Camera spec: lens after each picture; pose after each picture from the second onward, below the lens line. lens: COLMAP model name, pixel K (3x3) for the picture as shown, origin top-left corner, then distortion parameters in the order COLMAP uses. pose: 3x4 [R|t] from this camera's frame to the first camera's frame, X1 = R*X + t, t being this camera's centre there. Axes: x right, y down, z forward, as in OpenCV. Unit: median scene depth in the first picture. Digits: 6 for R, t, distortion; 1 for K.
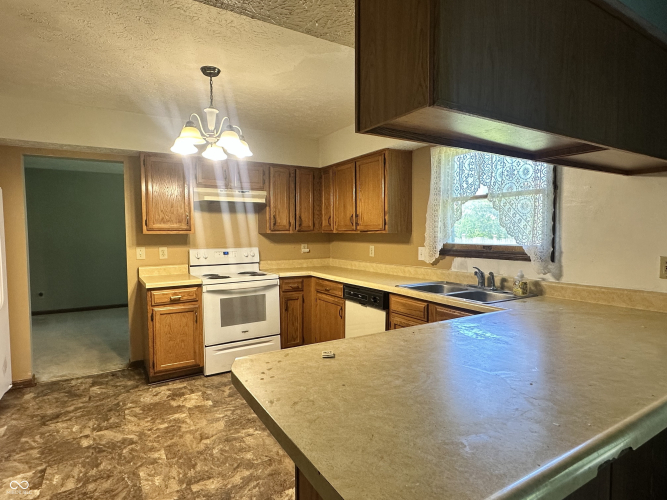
lens RADIAL K [[370.3, 0, 333.5], [0, 370.3, 250.0], [0, 0, 1]] dist [-0.006475, -0.000823]
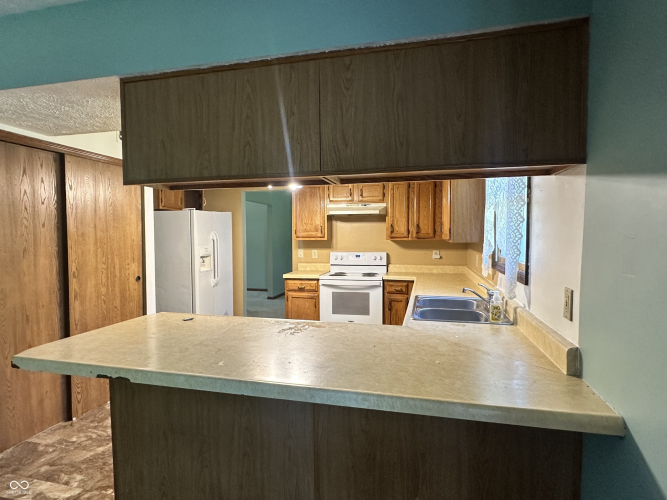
lens RADIAL K [[370.3, 0, 333.5], [0, 370.3, 250.0], [0, 0, 1]] dist [-0.006475, -0.000823]
pose [[0.710540, 0.031484, -0.702953, 0.541801], [-0.031988, 0.999411, 0.012429, -0.025346], [0.702930, 0.013655, 0.711128, 0.086680]]
